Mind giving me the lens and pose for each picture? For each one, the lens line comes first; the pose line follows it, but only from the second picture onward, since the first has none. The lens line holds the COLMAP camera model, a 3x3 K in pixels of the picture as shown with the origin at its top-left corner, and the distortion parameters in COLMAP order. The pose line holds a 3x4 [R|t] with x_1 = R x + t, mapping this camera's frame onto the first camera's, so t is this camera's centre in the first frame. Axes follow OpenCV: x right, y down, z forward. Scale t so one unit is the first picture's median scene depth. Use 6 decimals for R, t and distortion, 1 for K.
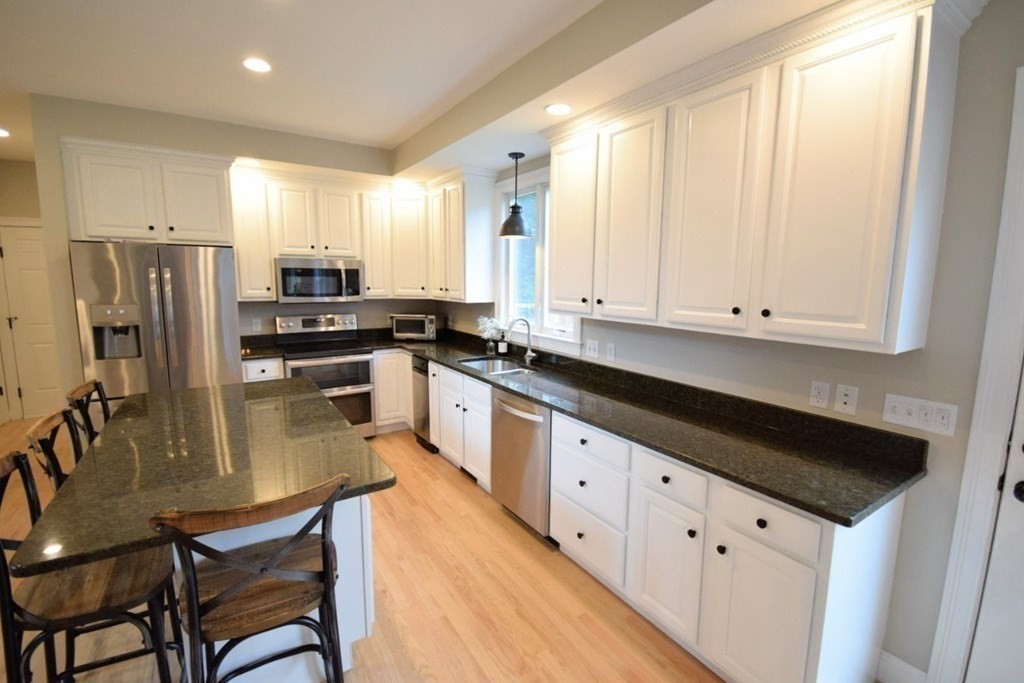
lens RADIAL K [[456.5, 0, 512.0], [0, 456.5, 341.5], [0, 0, 1]] dist [-0.002140, -0.000105]
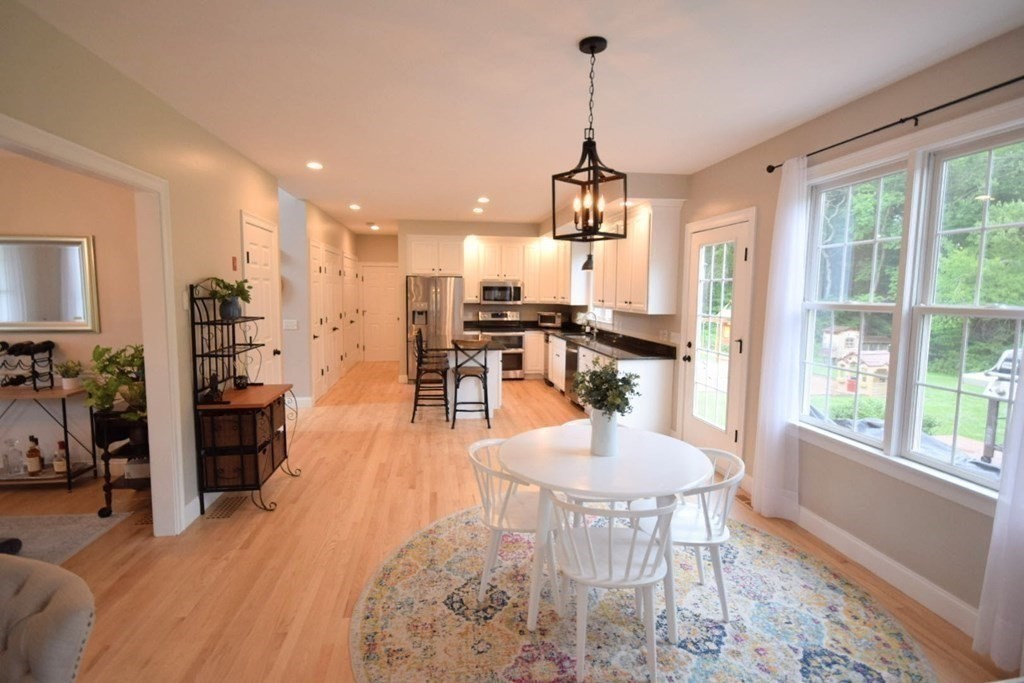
lens RADIAL K [[507.2, 0, 512.0], [0, 507.2, 341.5], [0, 0, 1]] dist [-0.000100, 0.000067]
pose [[0.912445, 0.040019, -0.407238, 0.535116], [-0.058816, 0.997699, -0.033738, 0.149172], [0.404950, 0.054736, 0.912699, -0.982535]]
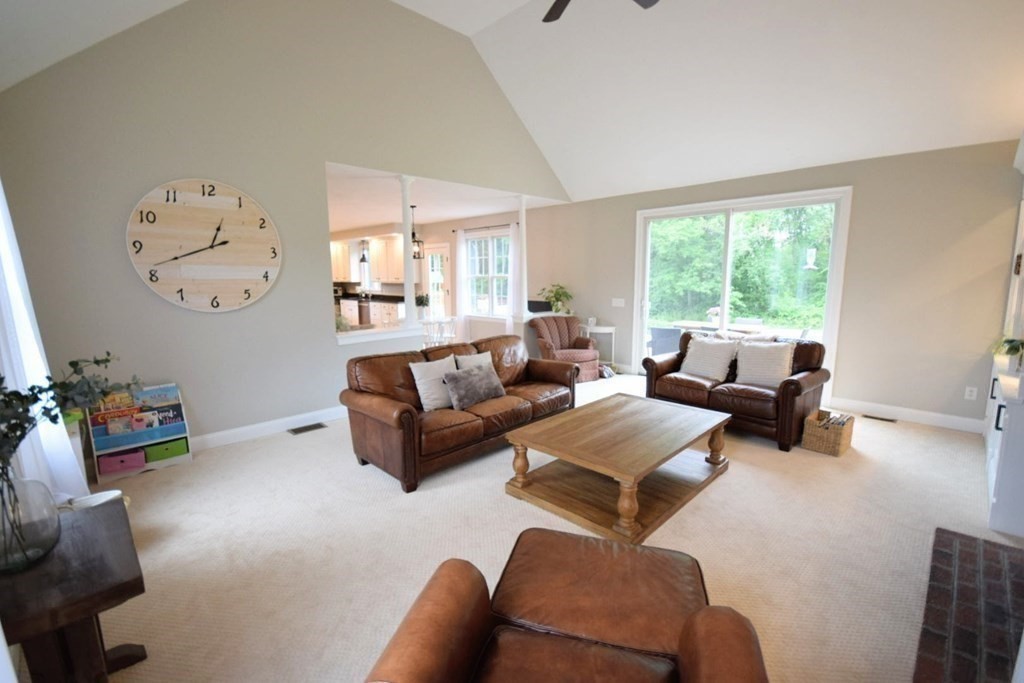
lens RADIAL K [[446.9, 0, 512.0], [0, 446.9, 341.5], [0, 0, 1]] dist [0.000446, 0.000455]
pose [[0.977682, -0.052195, 0.203502, 0.359222], [0.050027, 0.998623, 0.015785, 0.354484], [-0.204046, -0.005252, 0.978947, -2.426358]]
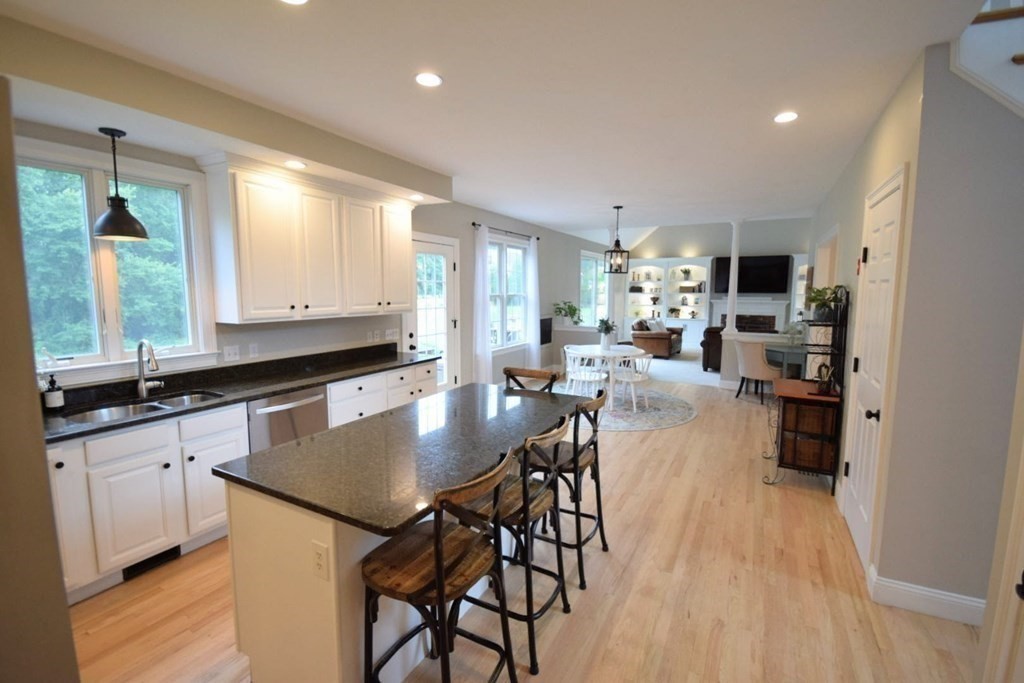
lens RADIAL K [[446.9, 0, 512.0], [0, 446.9, 341.5], [0, 0, 1]] dist [0.000446, 0.000455]
pose [[-0.479246, -0.115860, 0.870000, -0.857644], [0.113213, 0.974807, 0.192182, -0.113128], [-0.870348, 0.190598, -0.454055, 0.694454]]
